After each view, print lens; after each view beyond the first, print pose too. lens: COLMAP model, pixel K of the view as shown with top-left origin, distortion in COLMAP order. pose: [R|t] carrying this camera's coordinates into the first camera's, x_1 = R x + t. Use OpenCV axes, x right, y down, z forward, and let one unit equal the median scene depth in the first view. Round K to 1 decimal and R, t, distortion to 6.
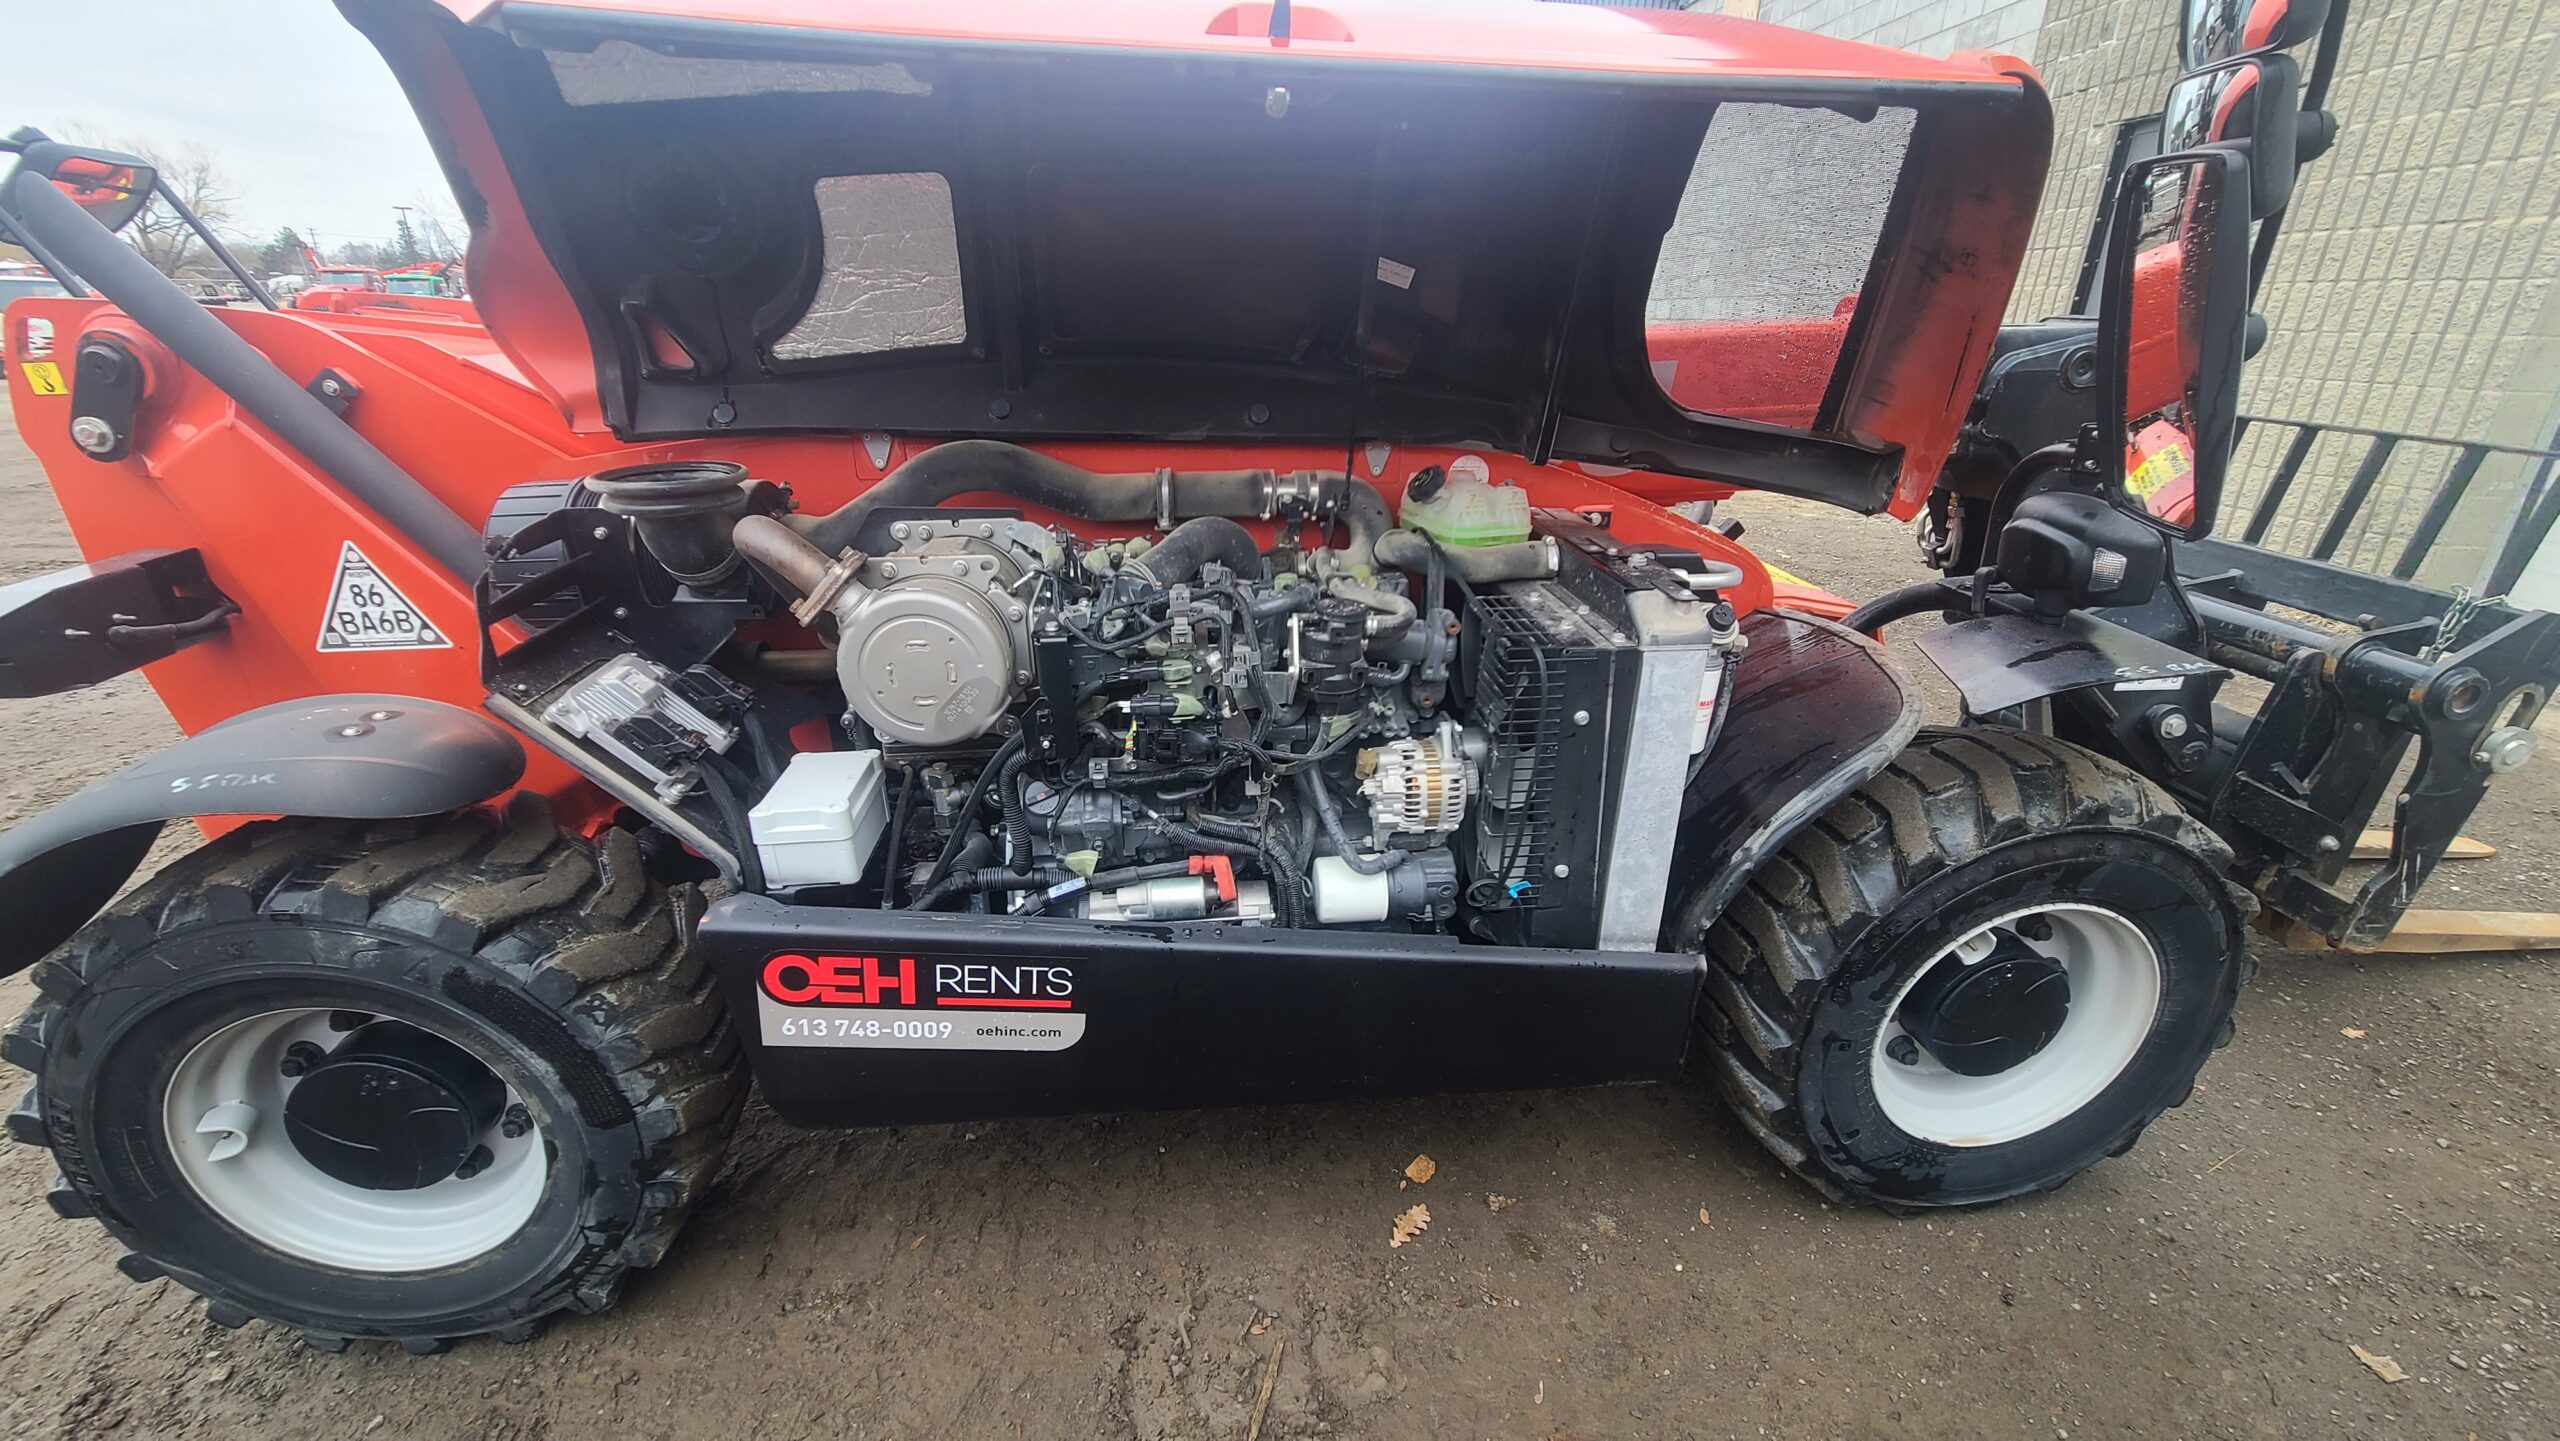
lens RADIAL K [[1025.6, 0, 1280.0], [0, 1025.6, 720.5], [0, 0, 1]] dist [-0.007867, -0.000217]
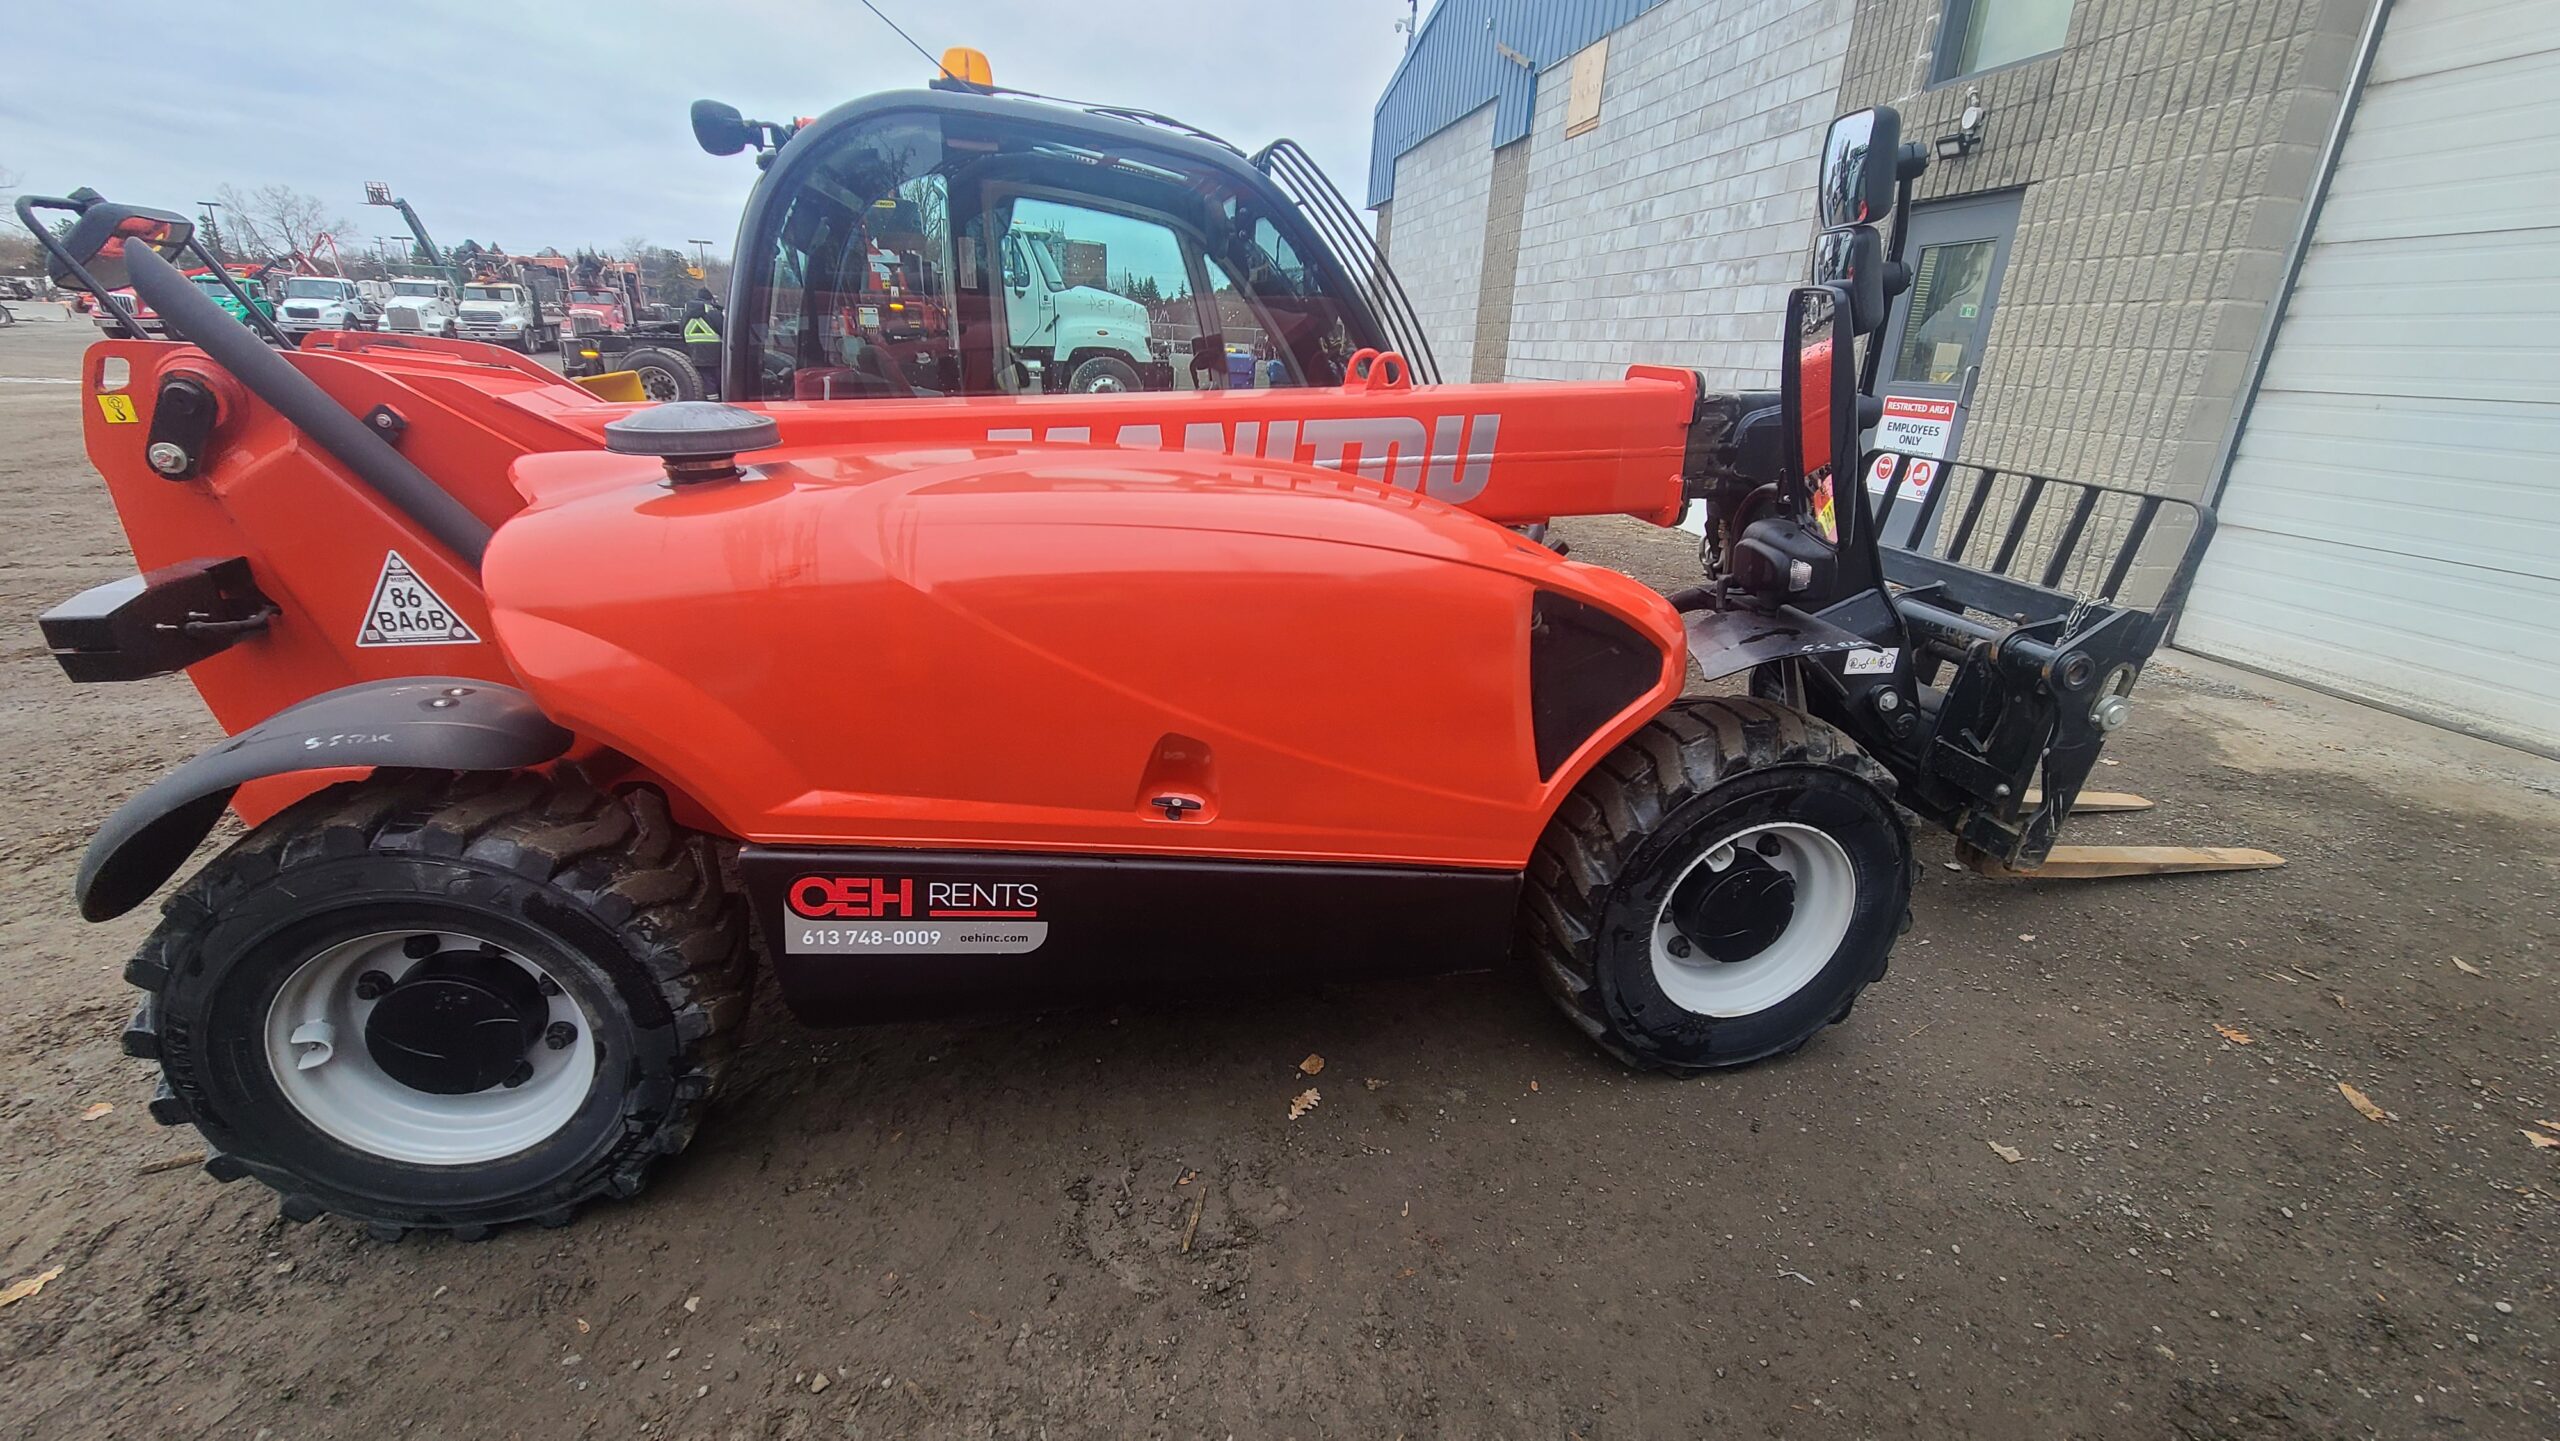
lens RADIAL K [[1025.6, 0, 1280.0], [0, 1025.6, 720.5], [0, 0, 1]] dist [-0.007867, -0.000217]
pose [[0.994115, -0.014027, 0.107418, -0.032755], [0.016500, 0.999618, -0.022170, 0.062619], [-0.107066, 0.023812, 0.993967, -0.273032]]
